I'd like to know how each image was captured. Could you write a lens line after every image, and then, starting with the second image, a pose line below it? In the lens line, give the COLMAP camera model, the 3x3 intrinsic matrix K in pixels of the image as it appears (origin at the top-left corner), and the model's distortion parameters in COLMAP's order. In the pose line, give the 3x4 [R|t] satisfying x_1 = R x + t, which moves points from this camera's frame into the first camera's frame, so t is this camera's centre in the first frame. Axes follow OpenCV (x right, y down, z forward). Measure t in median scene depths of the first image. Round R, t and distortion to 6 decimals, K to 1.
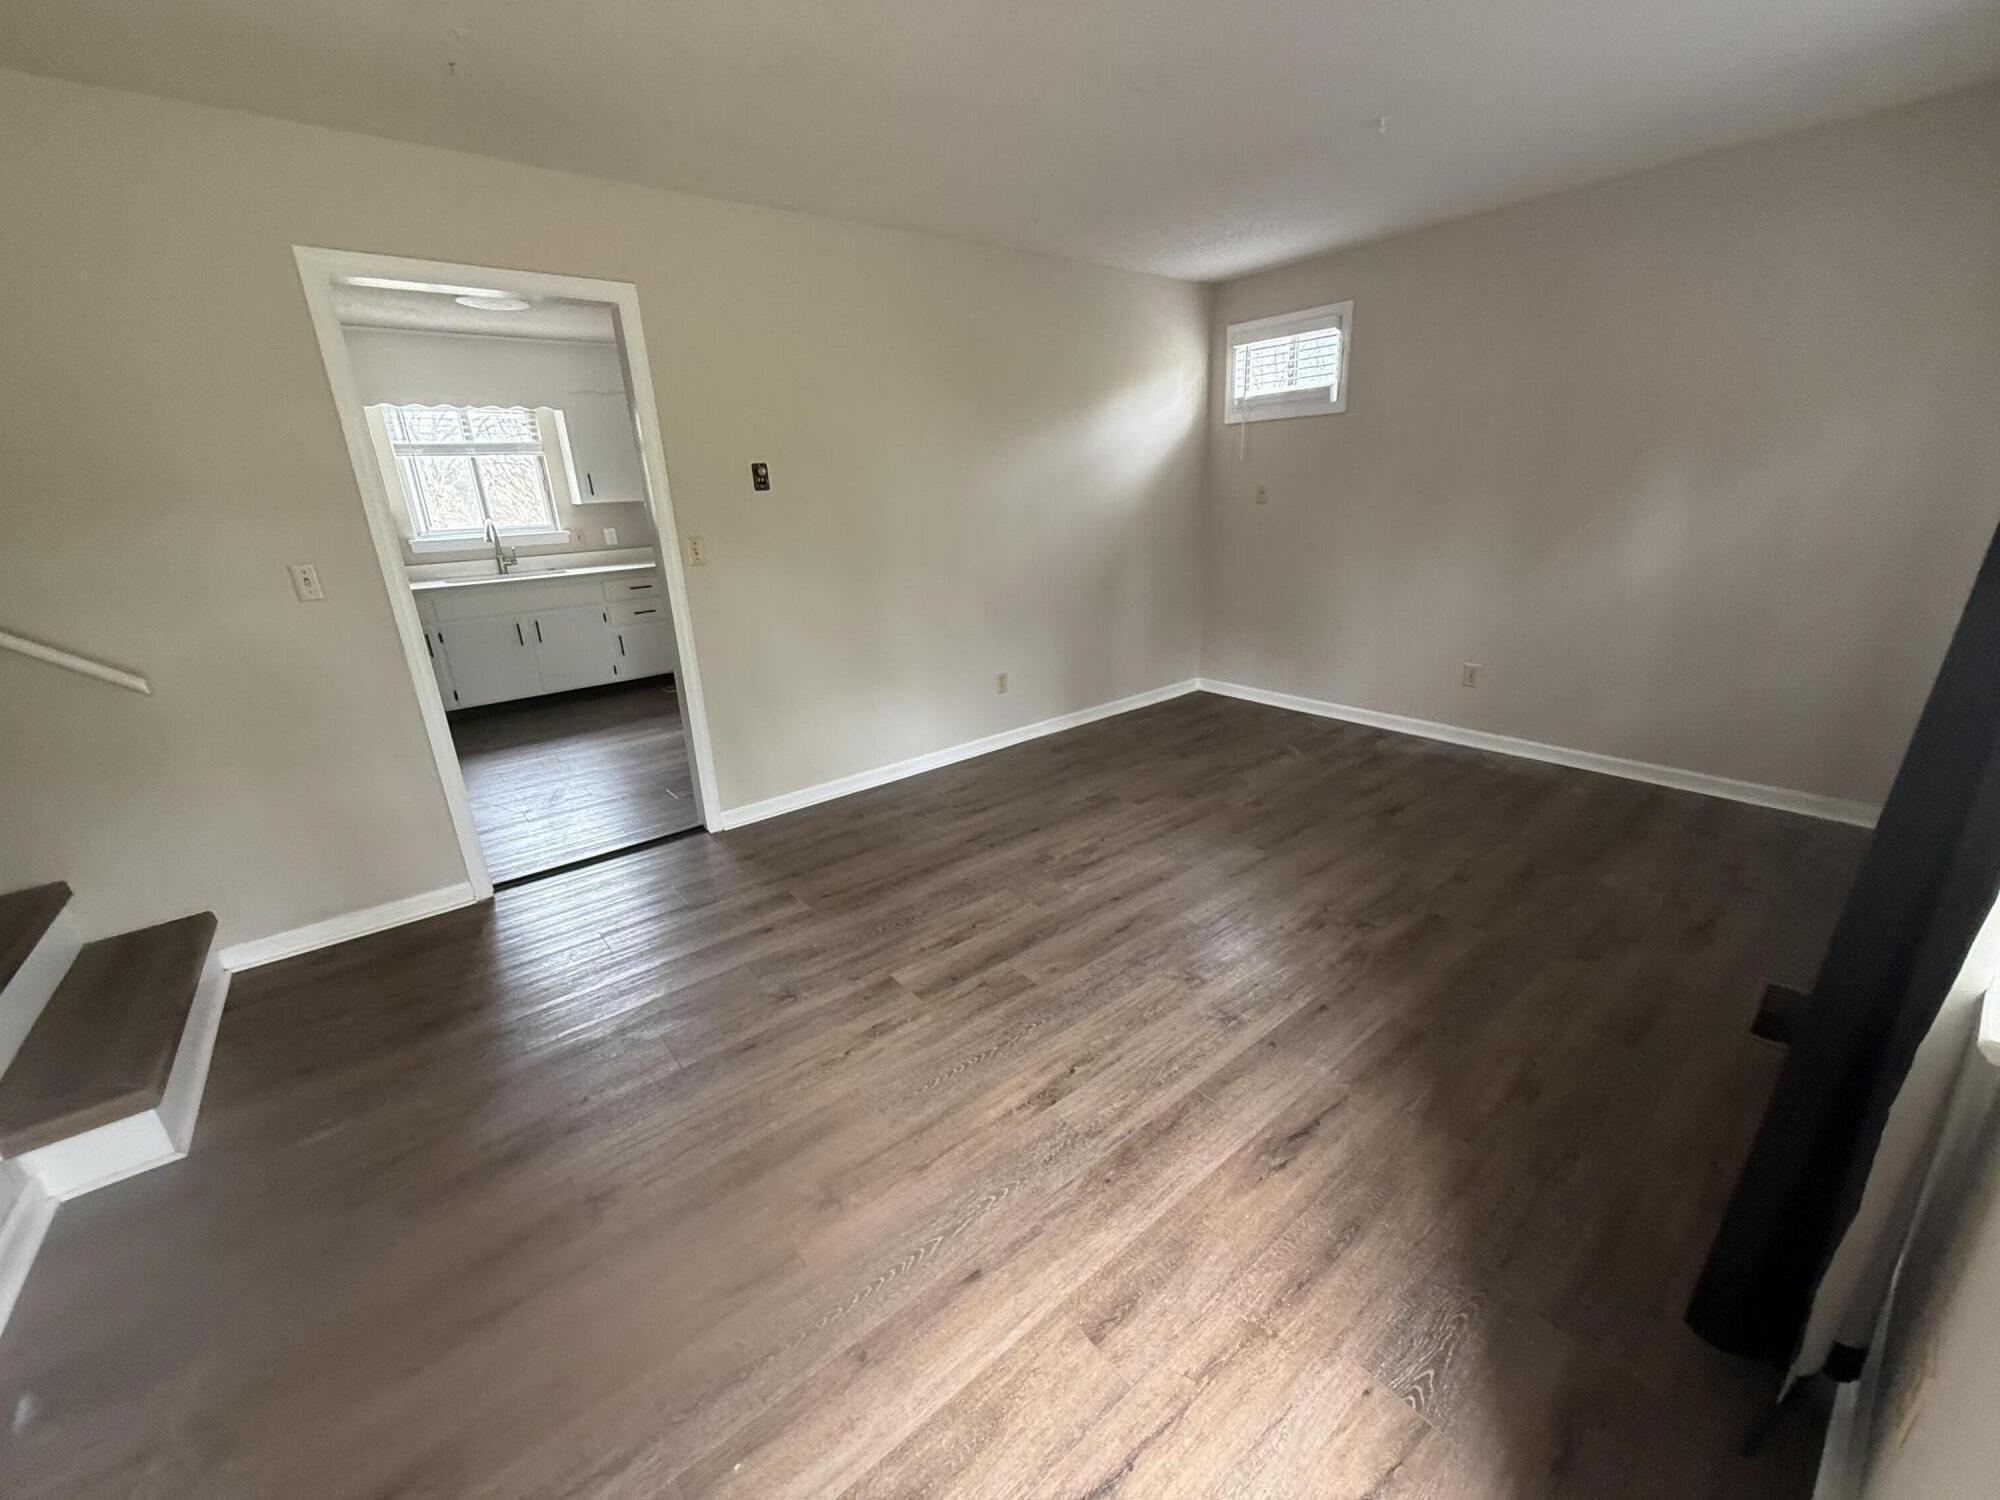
lens RADIAL K [[797.0, 0, 1000.0], [0, 797.0, 750.0], [0, 0, 1]] dist [-0.000199, -0.000025]
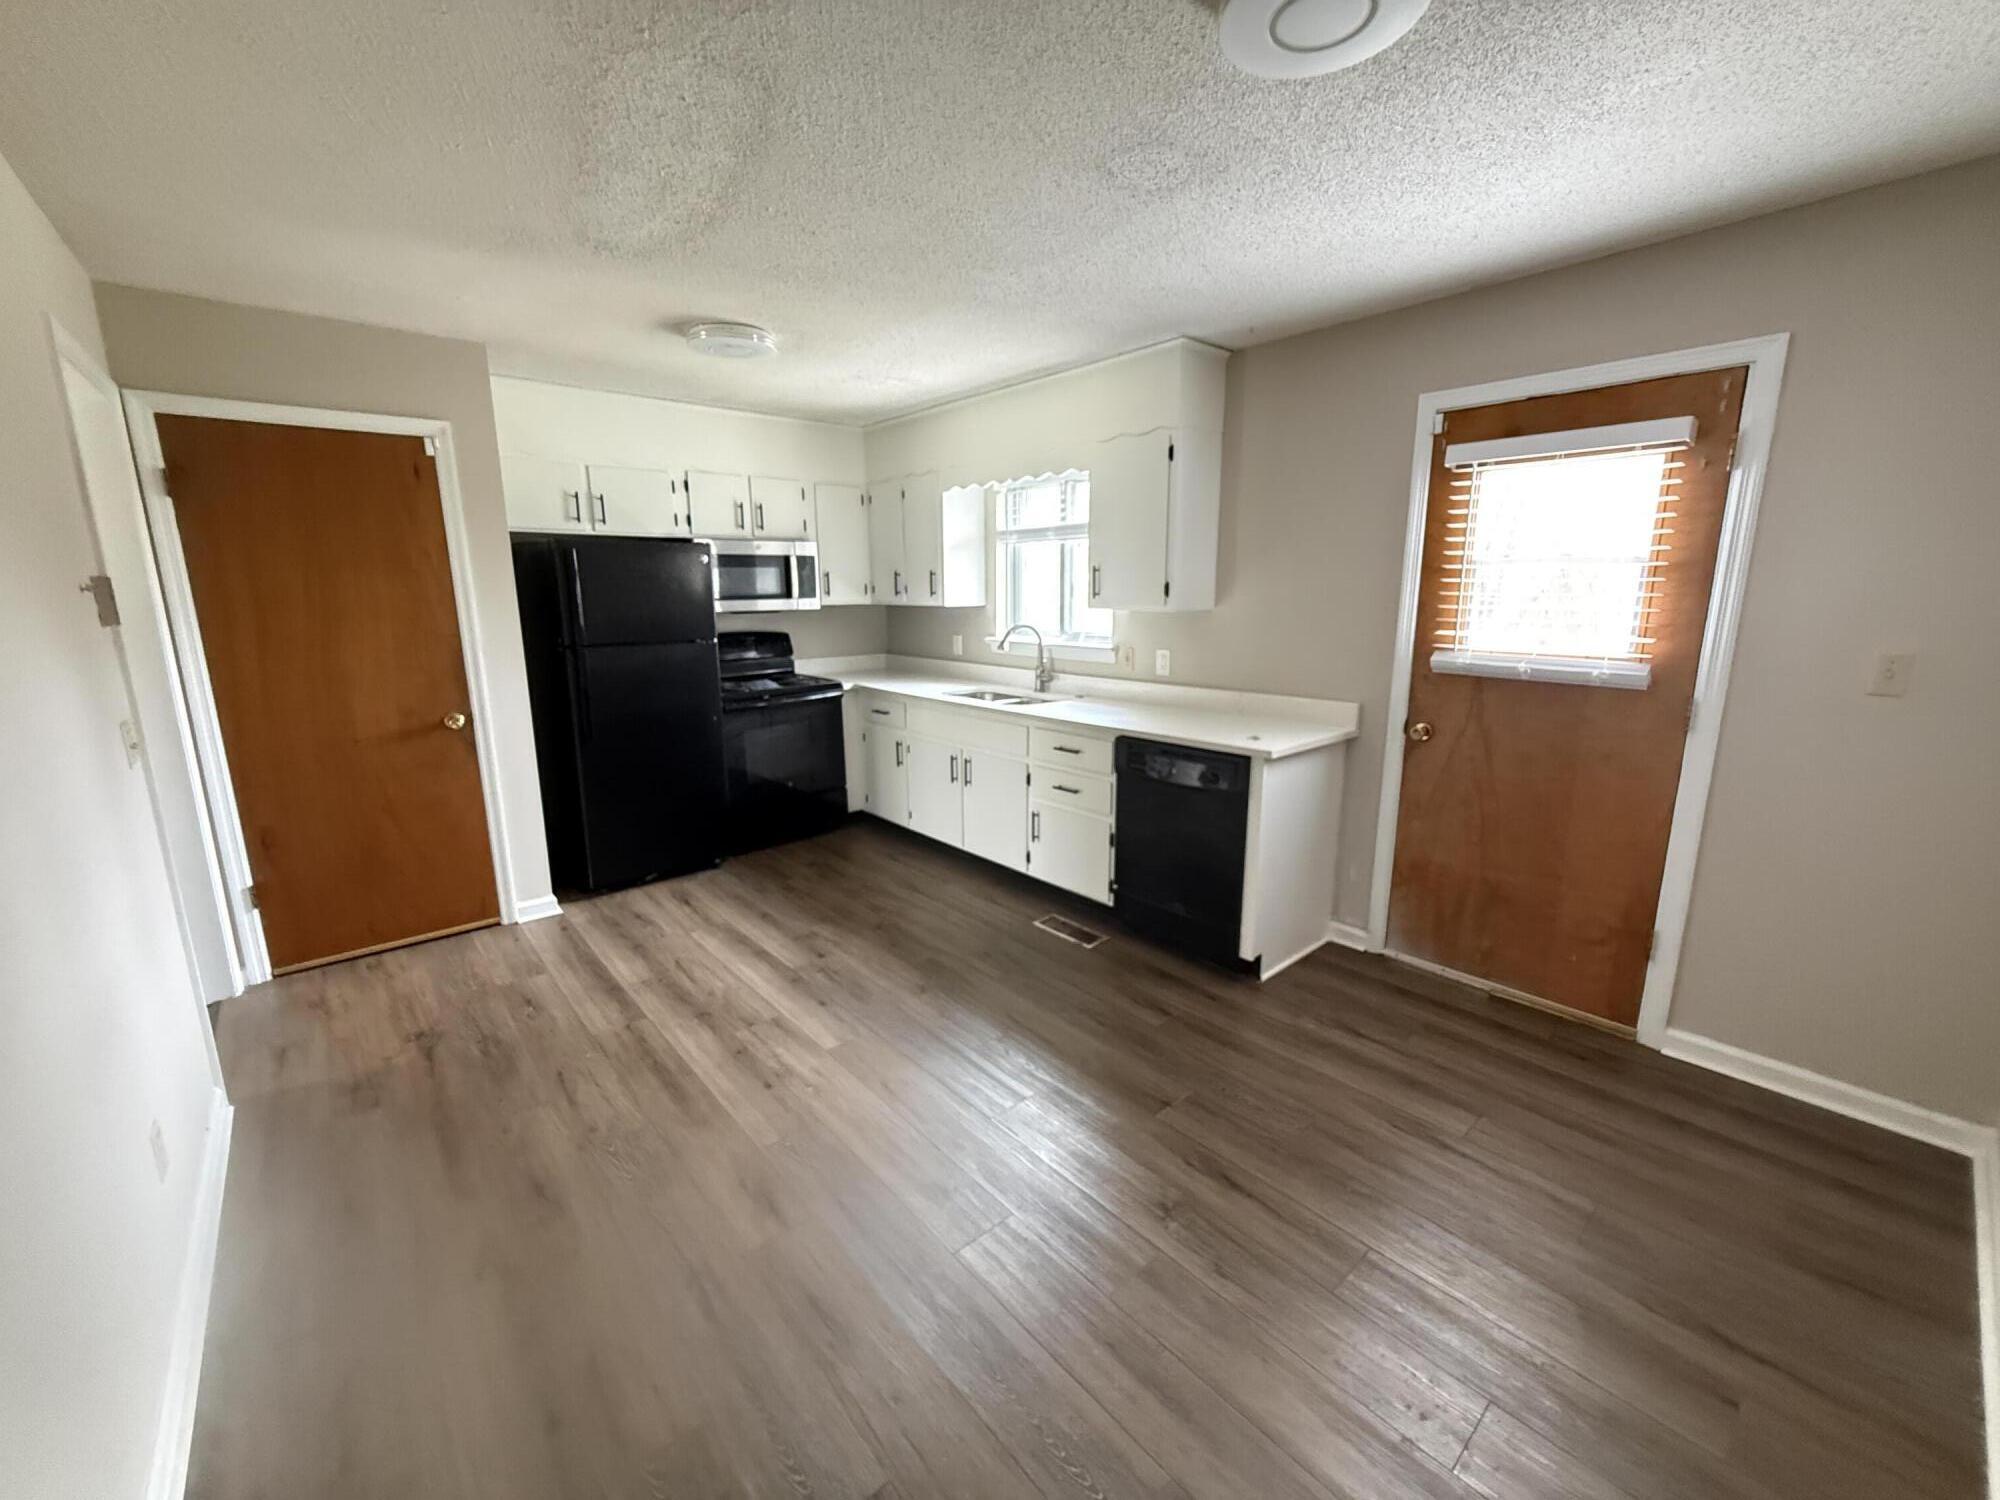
lens RADIAL K [[797.0, 0, 1000.0], [0, 797.0, 750.0], [0, 0, 1]] dist [-0.000199, -0.000025]
pose [[0.036398, 0.243631, -0.969185, 0.139818], [-0.314423, 0.923366, 0.220305, -0.336788], [0.948585, 0.296715, 0.110212, 0.927381]]
